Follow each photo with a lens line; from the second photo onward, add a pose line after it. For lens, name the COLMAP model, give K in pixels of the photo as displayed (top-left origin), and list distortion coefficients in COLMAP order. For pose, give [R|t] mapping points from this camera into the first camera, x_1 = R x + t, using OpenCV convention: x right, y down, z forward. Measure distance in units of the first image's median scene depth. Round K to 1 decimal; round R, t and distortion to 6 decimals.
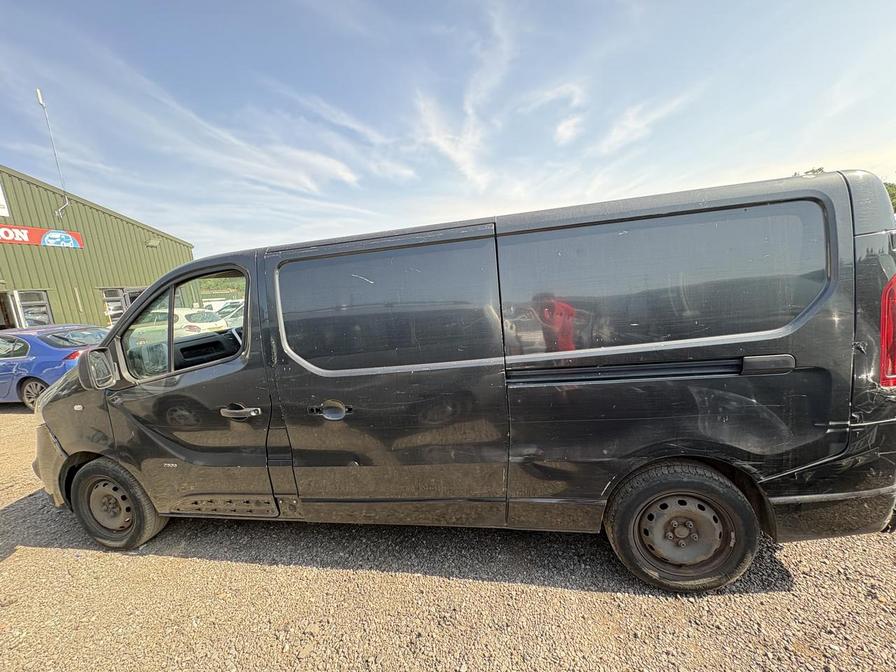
lens RADIAL K [[359.7, 0, 442.1], [0, 359.7, 334.4], [0, 0, 1]] dist [0.001805, 0.000070]
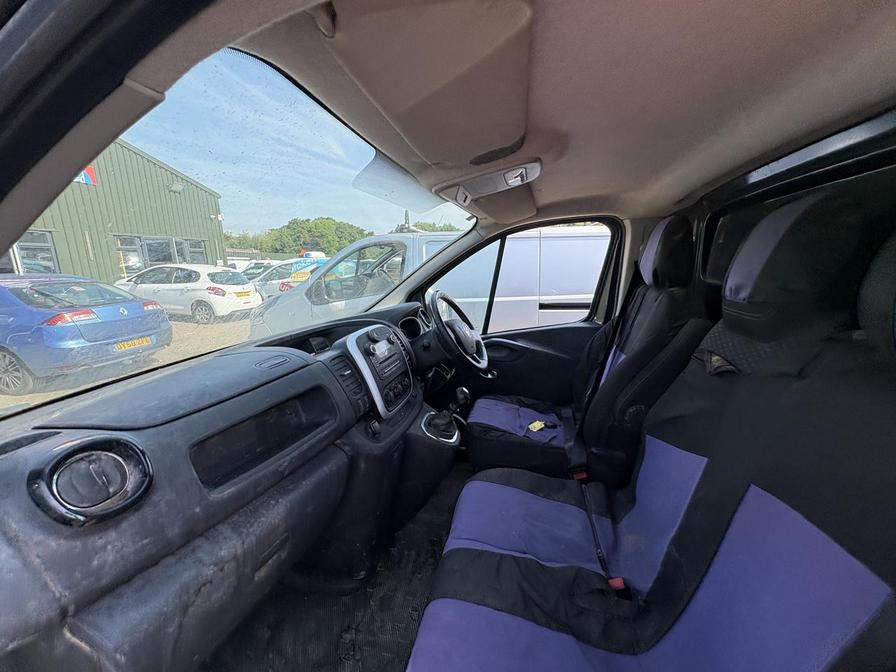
lens RADIAL K [[359.7, 0, 448.5], [0, 359.7, 331.9], [0, 0, 1]] dist [0.001805, 0.000070]
pose [[0.995941, 0.086625, -0.024434, -0.102413], [-0.085138, 0.994768, 0.056458, -0.011647], [0.029197, -0.054149, 0.998106, 0.140043]]
